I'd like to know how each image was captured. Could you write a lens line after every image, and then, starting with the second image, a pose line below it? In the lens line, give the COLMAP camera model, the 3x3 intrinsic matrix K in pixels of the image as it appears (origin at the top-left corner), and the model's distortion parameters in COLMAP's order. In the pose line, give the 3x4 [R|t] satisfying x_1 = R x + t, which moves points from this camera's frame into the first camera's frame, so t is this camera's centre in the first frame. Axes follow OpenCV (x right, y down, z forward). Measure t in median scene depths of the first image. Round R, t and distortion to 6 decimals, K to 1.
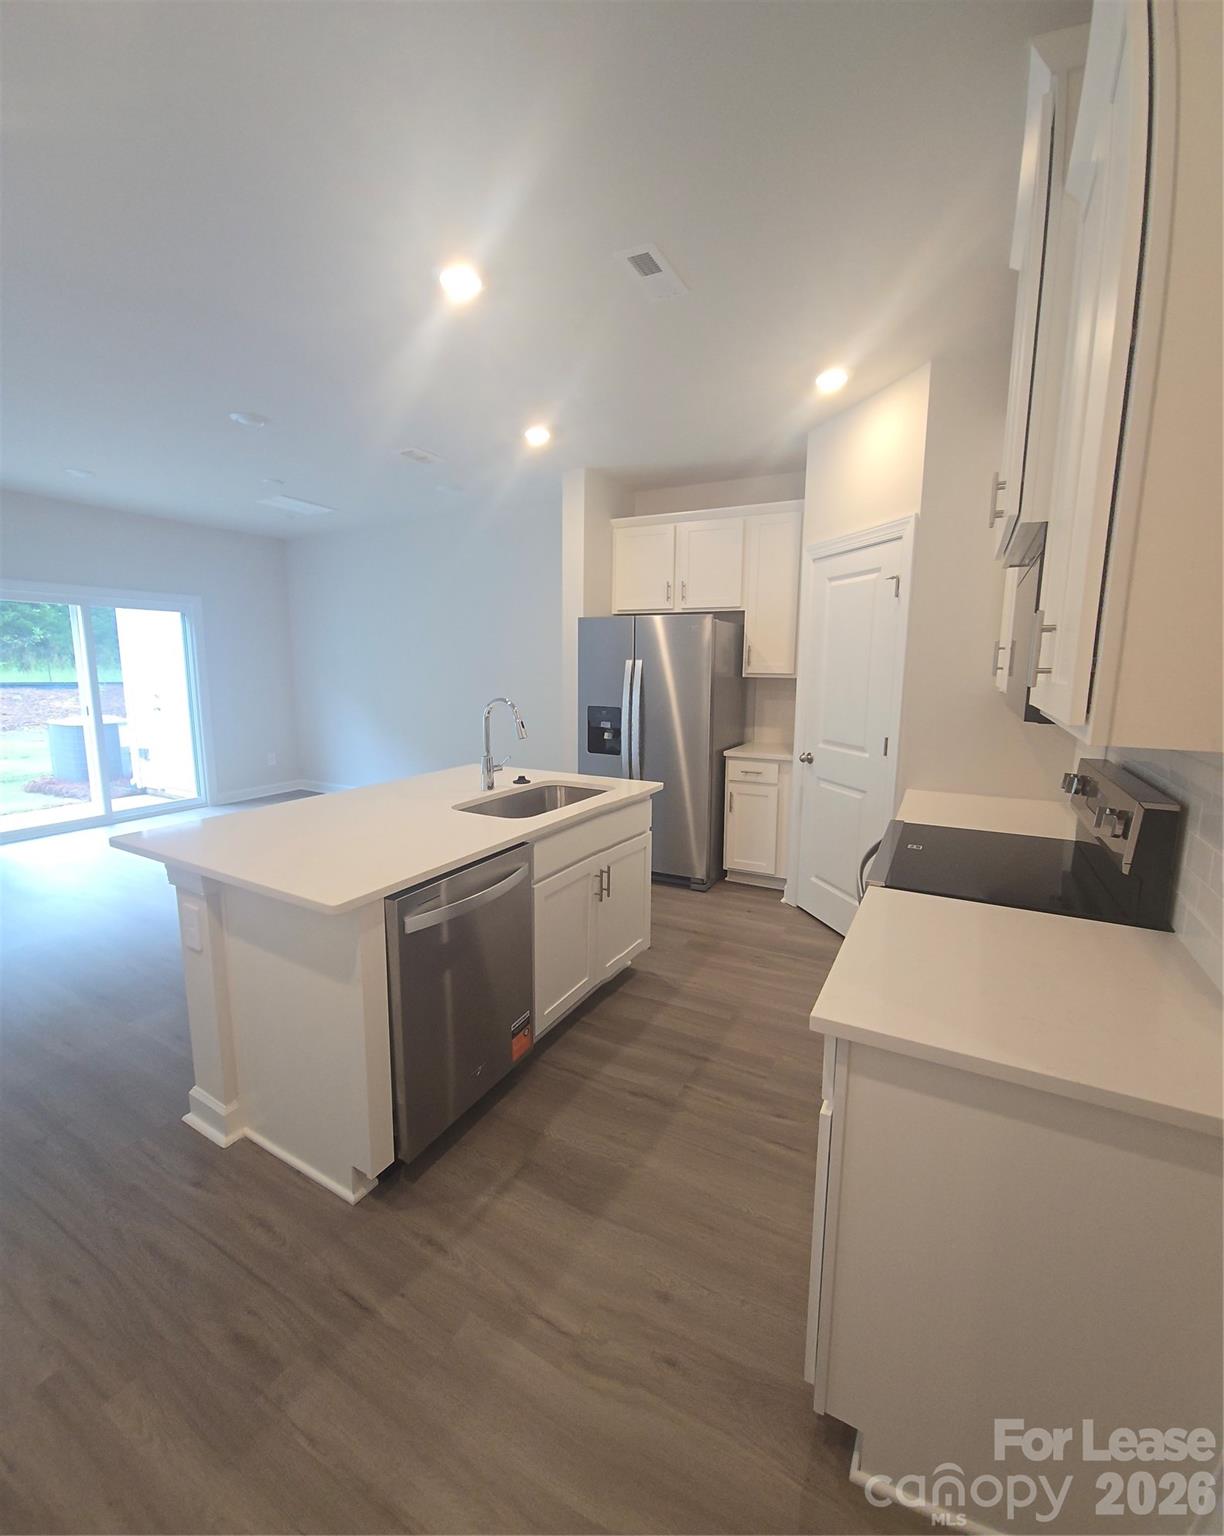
lens RADIAL K [[635.6, 0, 610.3], [0, 635.6, 743.0], [0, 0, 1]] dist [-0.004534, -0.000159]
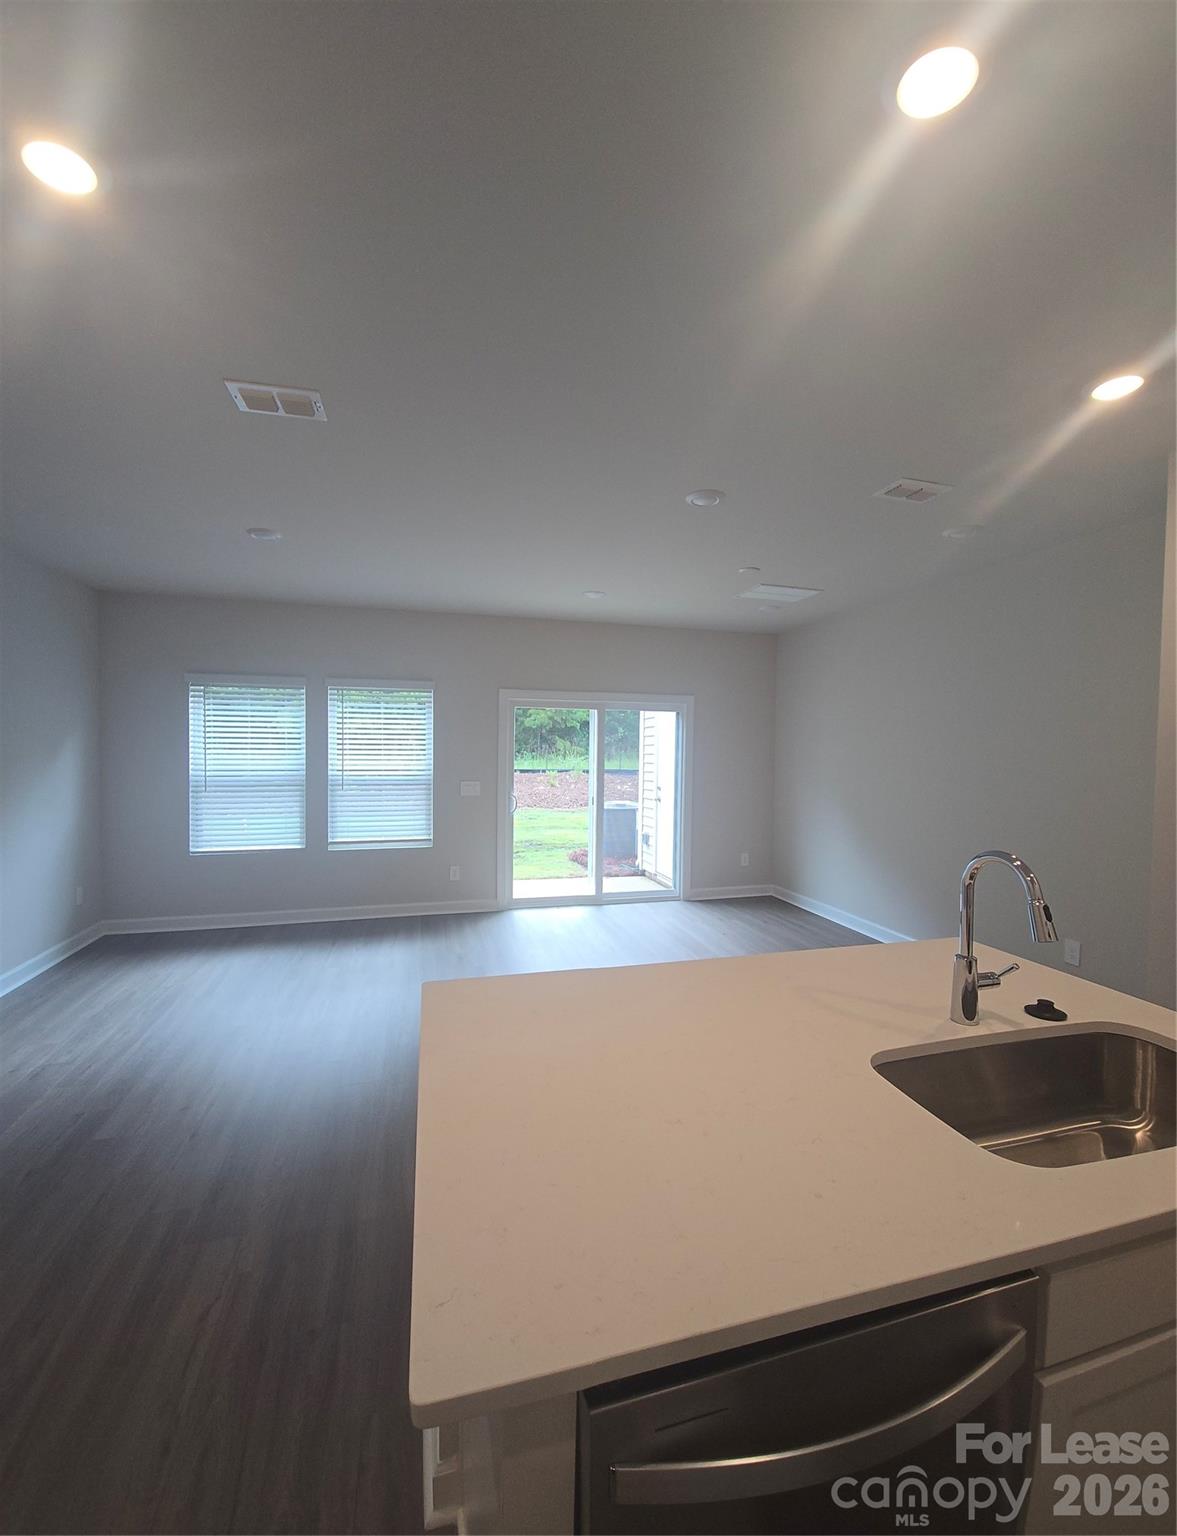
lens RADIAL K [[630.4, 0, 585.8], [0, 630.4, 769.3], [0, 0, 1]] dist [-0.001027, -0.000224]
pose [[0.690684, 0.024778, -0.722732, -0.018610], [-0.098635, 0.993301, -0.060207, -0.036886], [0.716398, 0.112871, 0.688501, 0.203058]]
